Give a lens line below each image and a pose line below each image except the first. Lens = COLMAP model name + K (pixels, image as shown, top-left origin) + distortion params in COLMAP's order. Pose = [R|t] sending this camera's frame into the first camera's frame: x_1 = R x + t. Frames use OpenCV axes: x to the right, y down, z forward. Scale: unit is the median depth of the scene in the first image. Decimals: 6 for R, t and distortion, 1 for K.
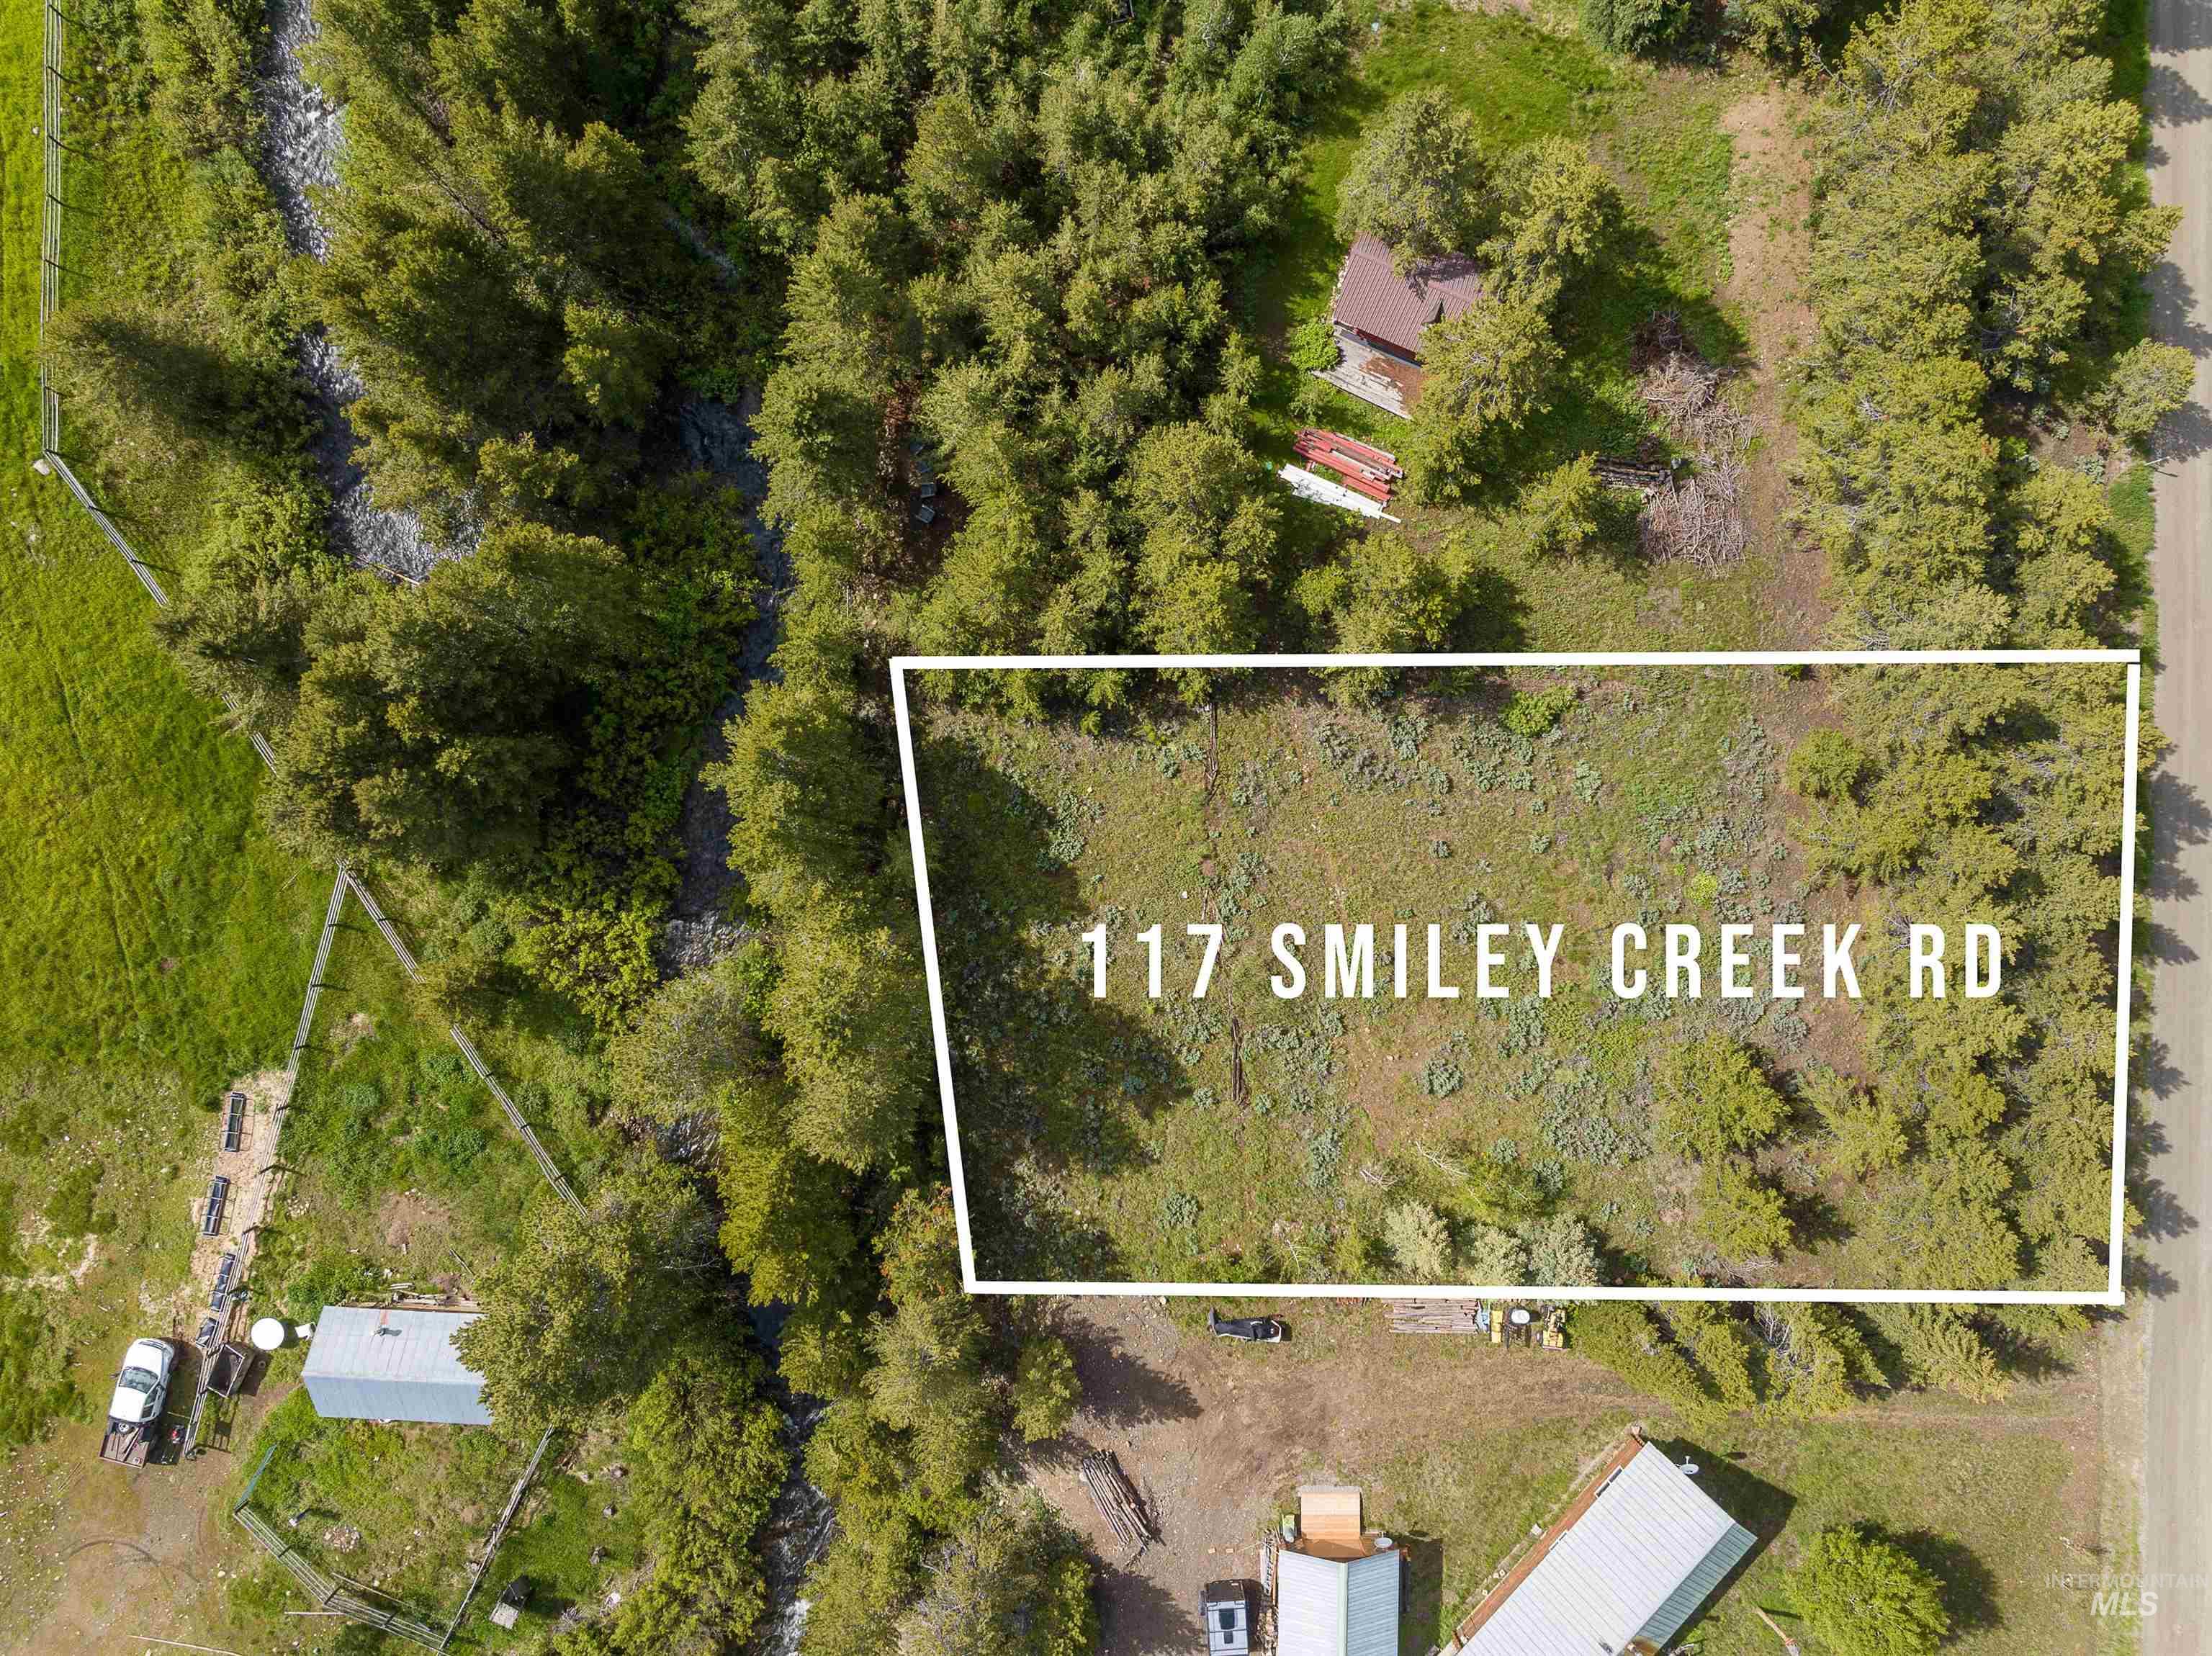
lens RADIAL K [[1550.1, 0, 1117.2], [0, 1550.1, 826.5], [0, 0, 1]] dist [-0.036123, 0.000226]
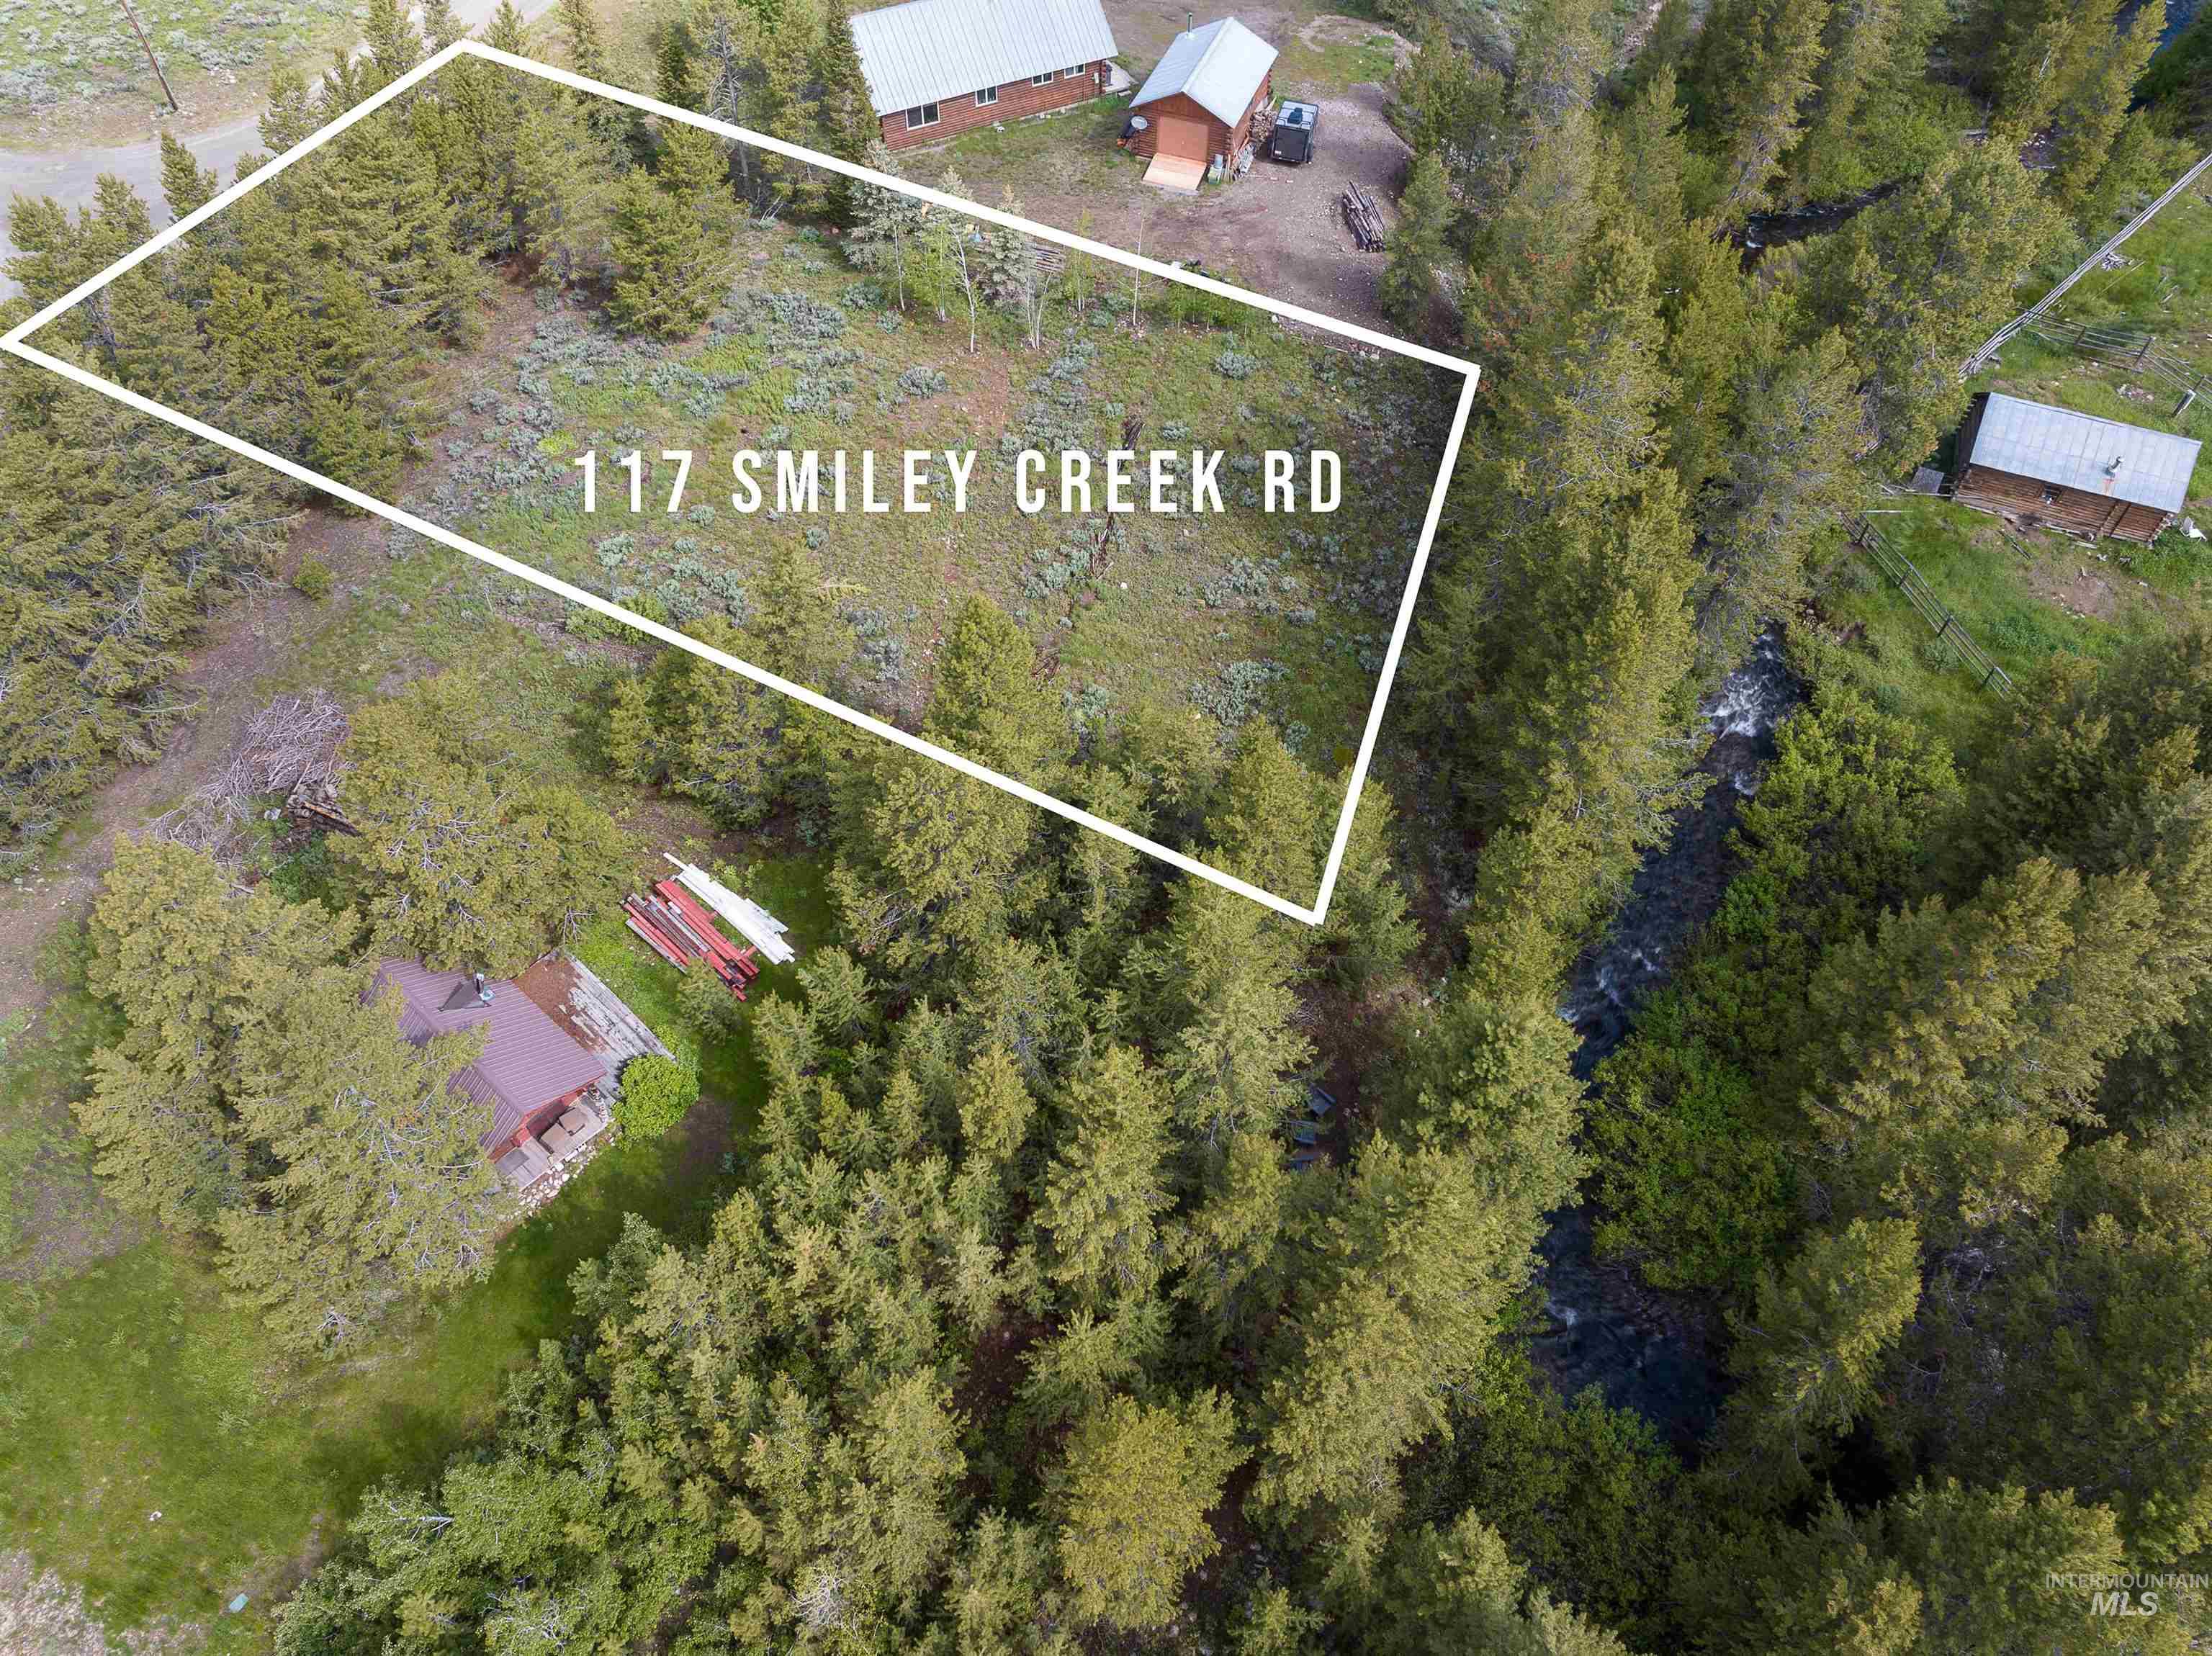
lens RADIAL K [[1547.5, 0, 1115.1], [0, 1547.5, 824.4], [0, 0, 1]] dist [-0.040681, 0.006886]
pose [[-0.948367, -0.277428, 0.153732, -0.112645], [0.313200, -0.742636, 0.591944, -0.536070], [-0.050055, 0.609529, 0.791182, 0.432980]]
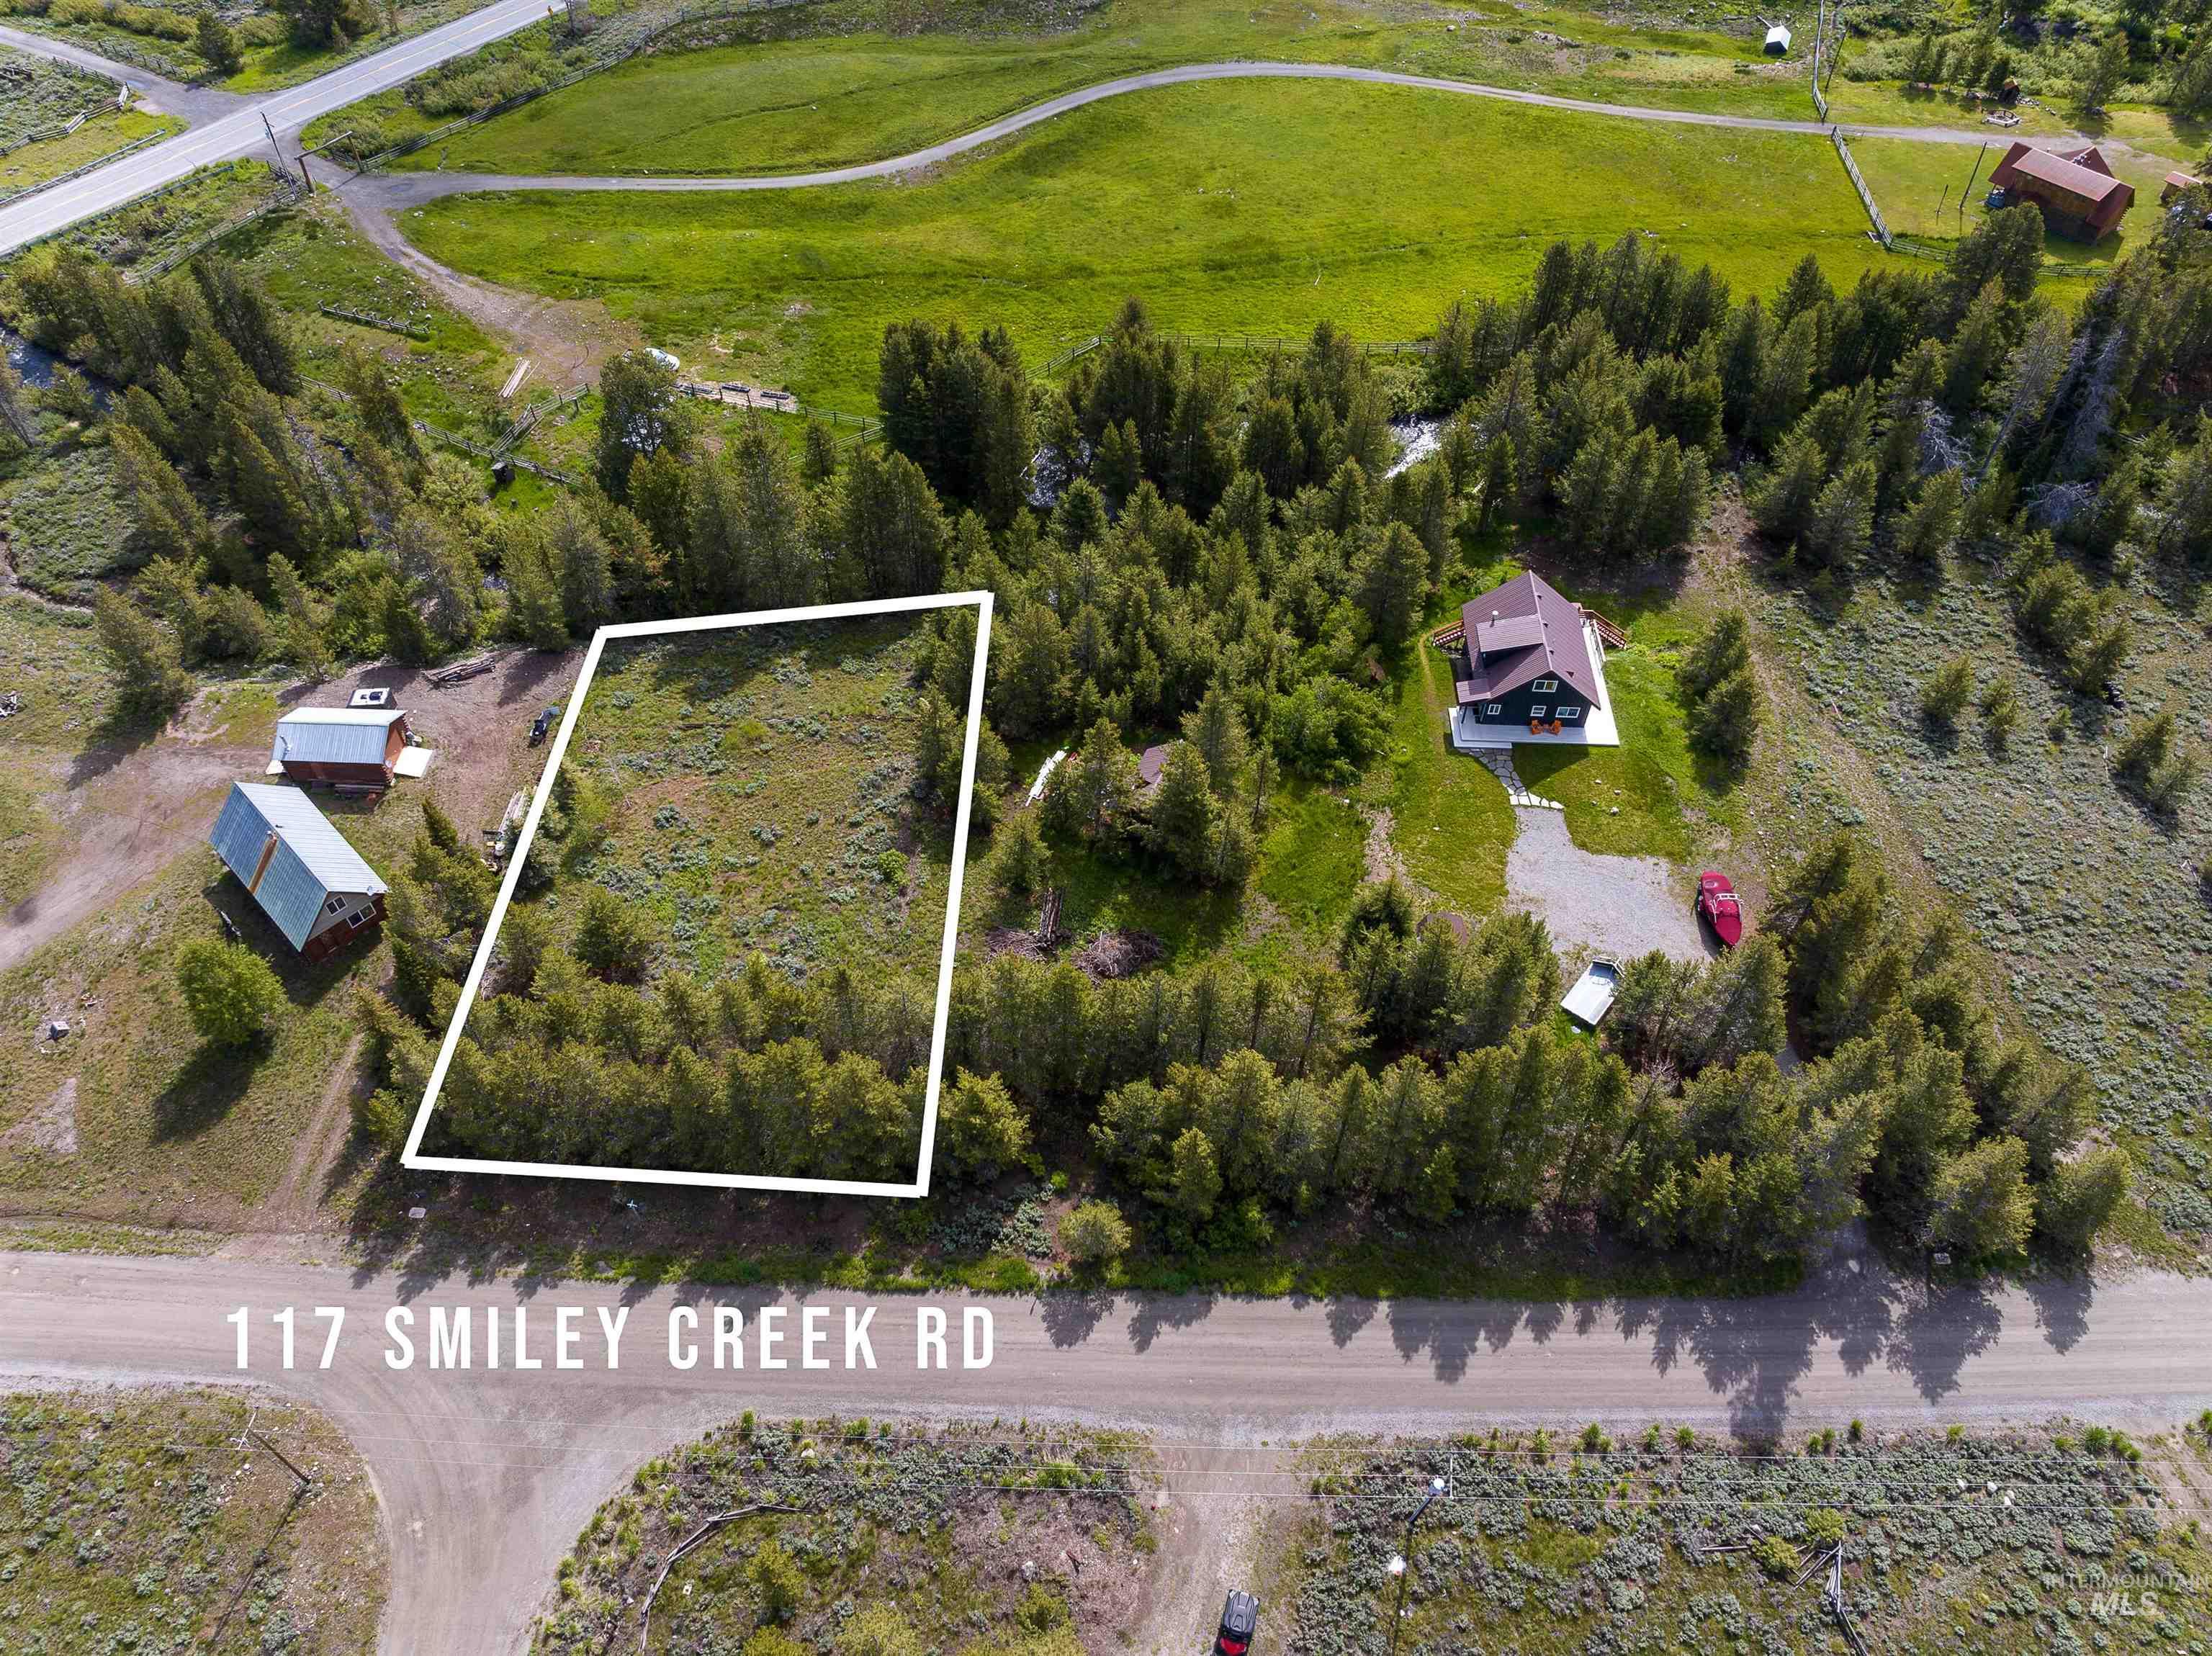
lens RADIAL K [[1547.5, 0, 1115.1], [0, 1547.5, 824.4], [0, 0, 1]] dist [-0.040681, 0.006886]
pose [[-0.026702, 0.739298, -0.672849, 1.244548], [-0.999636, -0.017101, 0.020881, -0.320367], [0.003931, 0.673162, 0.739485, -0.138561]]
